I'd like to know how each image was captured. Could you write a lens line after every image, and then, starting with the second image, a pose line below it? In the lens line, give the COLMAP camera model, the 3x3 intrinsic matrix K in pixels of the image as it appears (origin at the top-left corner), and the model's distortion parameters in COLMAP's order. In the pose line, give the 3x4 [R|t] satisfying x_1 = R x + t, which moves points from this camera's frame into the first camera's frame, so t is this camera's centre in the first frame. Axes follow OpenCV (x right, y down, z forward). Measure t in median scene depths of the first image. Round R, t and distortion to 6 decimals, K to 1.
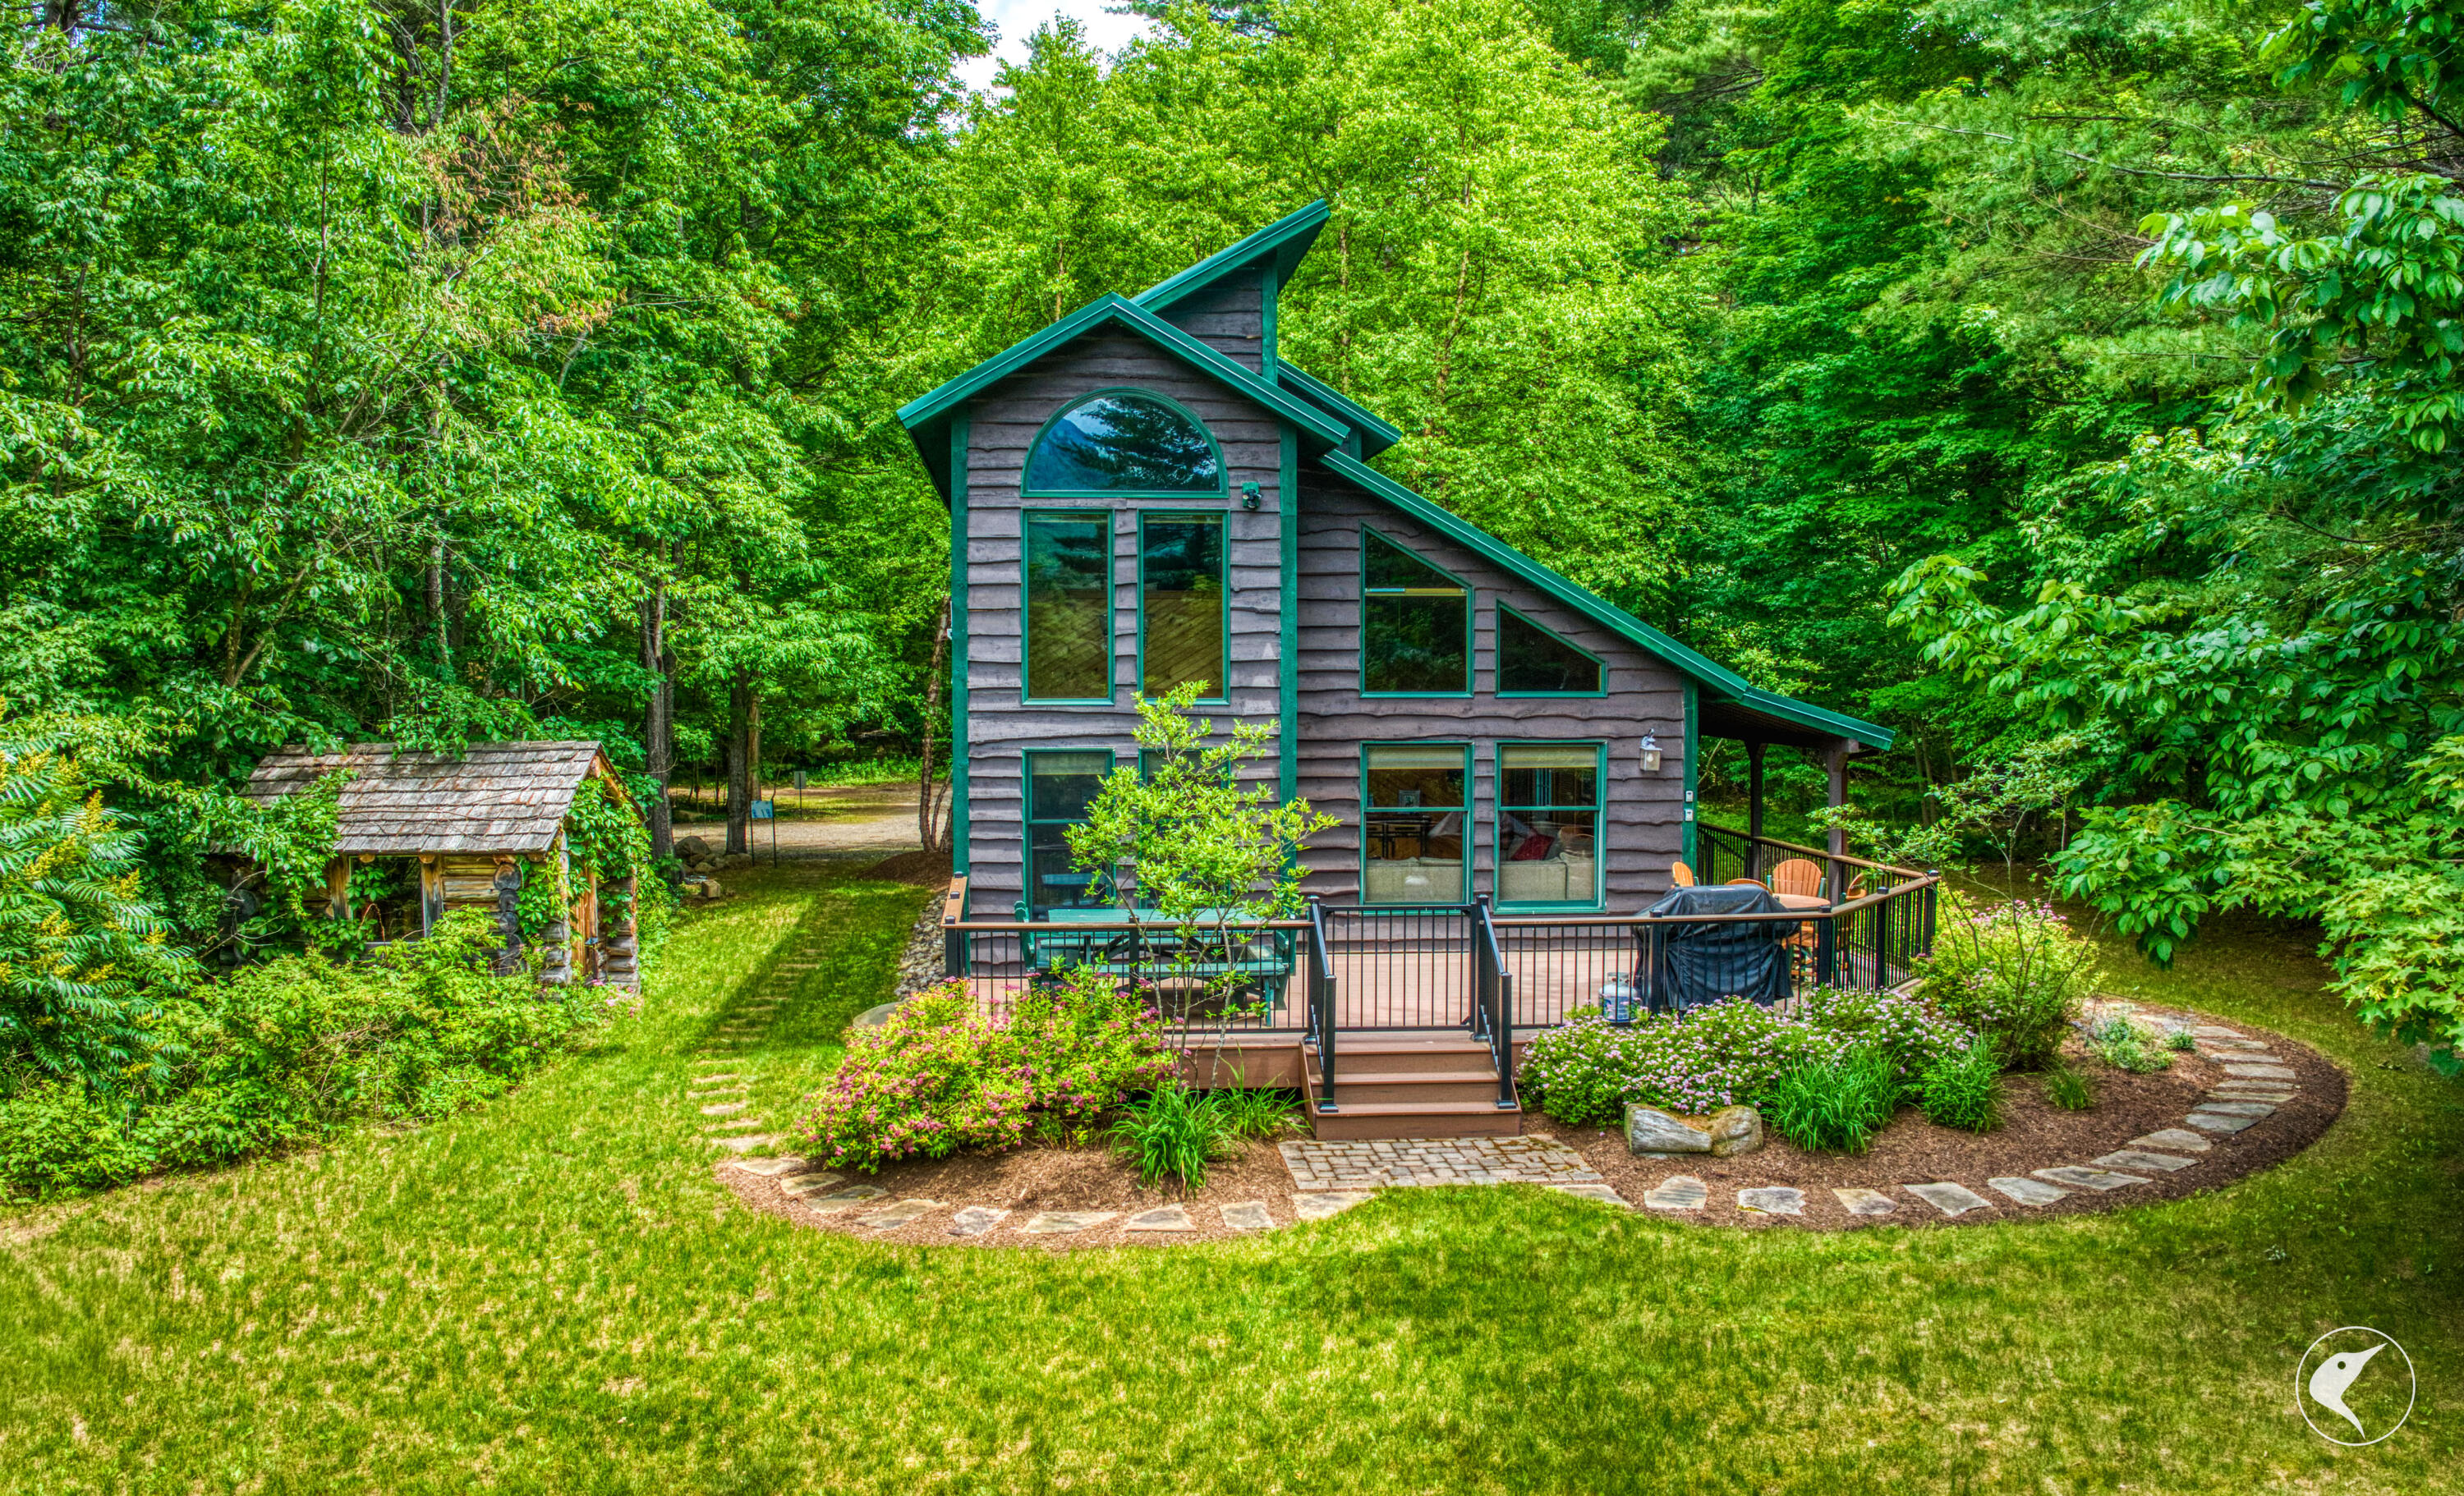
lens RADIAL K [[1730.7, 0, 1232.0], [0, 1730.7, 748.0], [0, 0, 1]] dist [-0.006464, -0.075781]
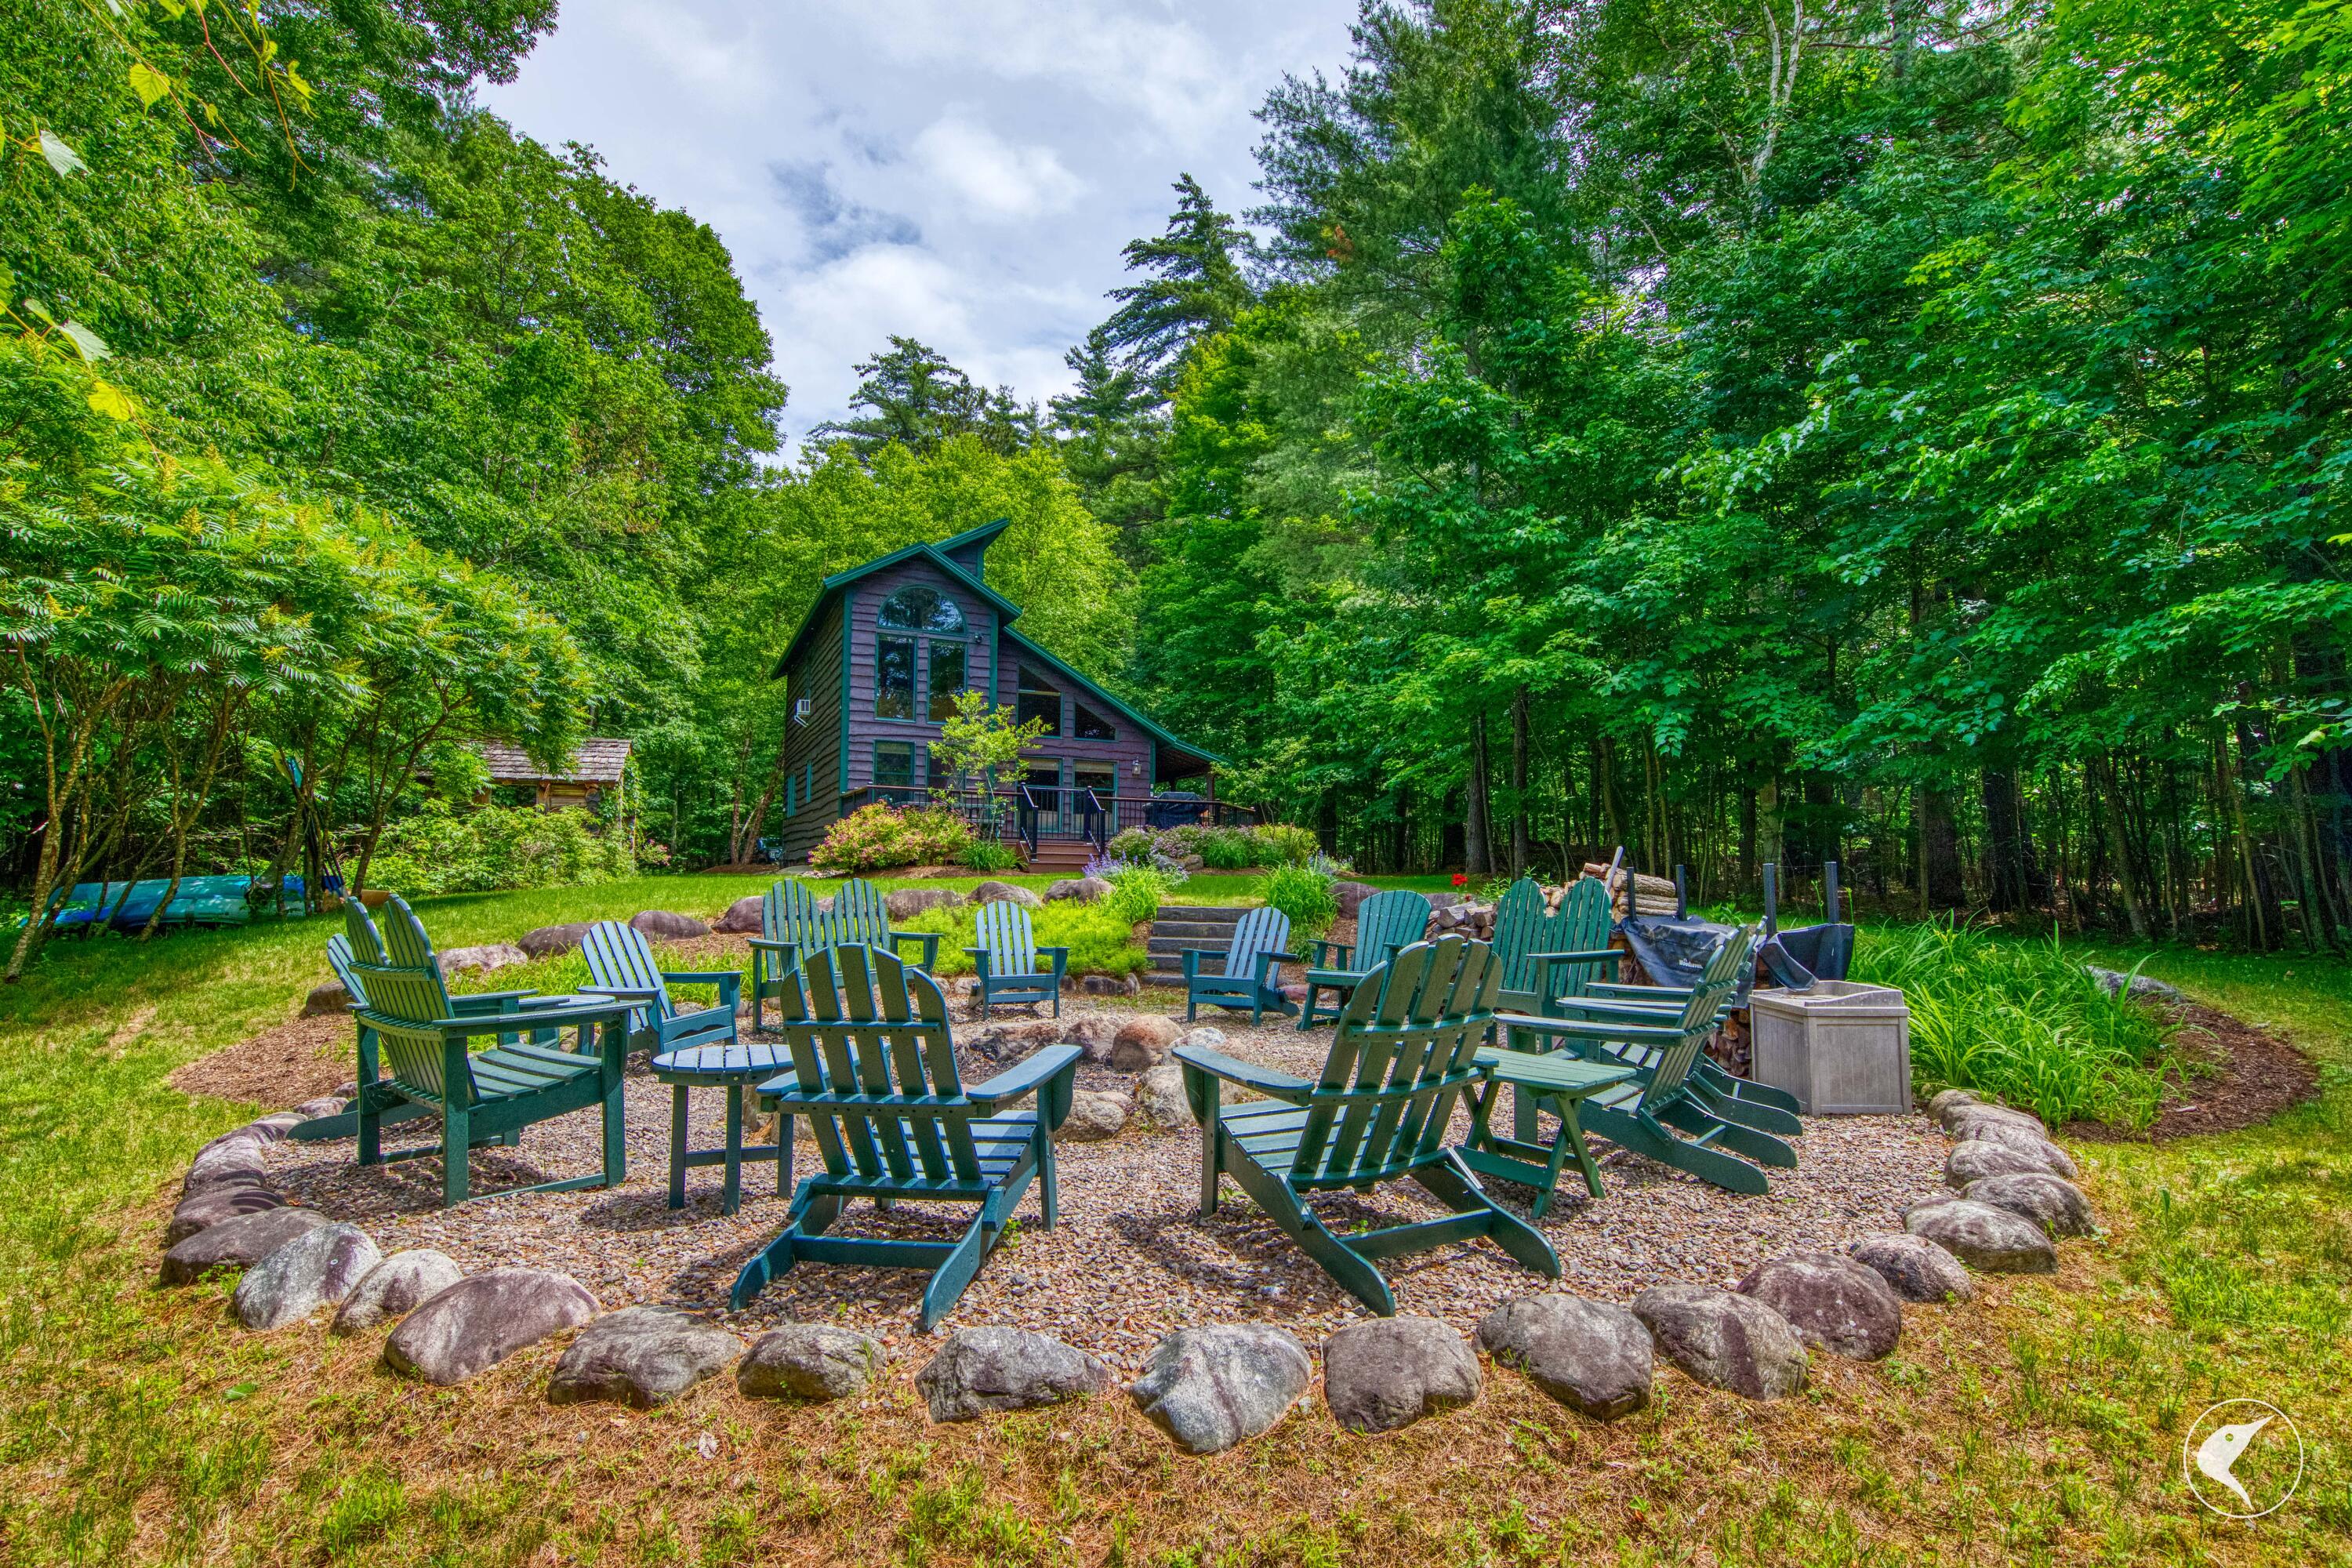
lens RADIAL K [[1069.5, 0, 1177.3], [0, 1069.5, 853.5], [0, 0, 1]] dist [-0.000422, -0.000028]
pose [[0.930794, 0.021359, 0.364920, -0.241091], [0.018821, 0.994167, -0.106194, 0.280780], [-0.365060, 0.105713, 0.924963, -0.365692]]
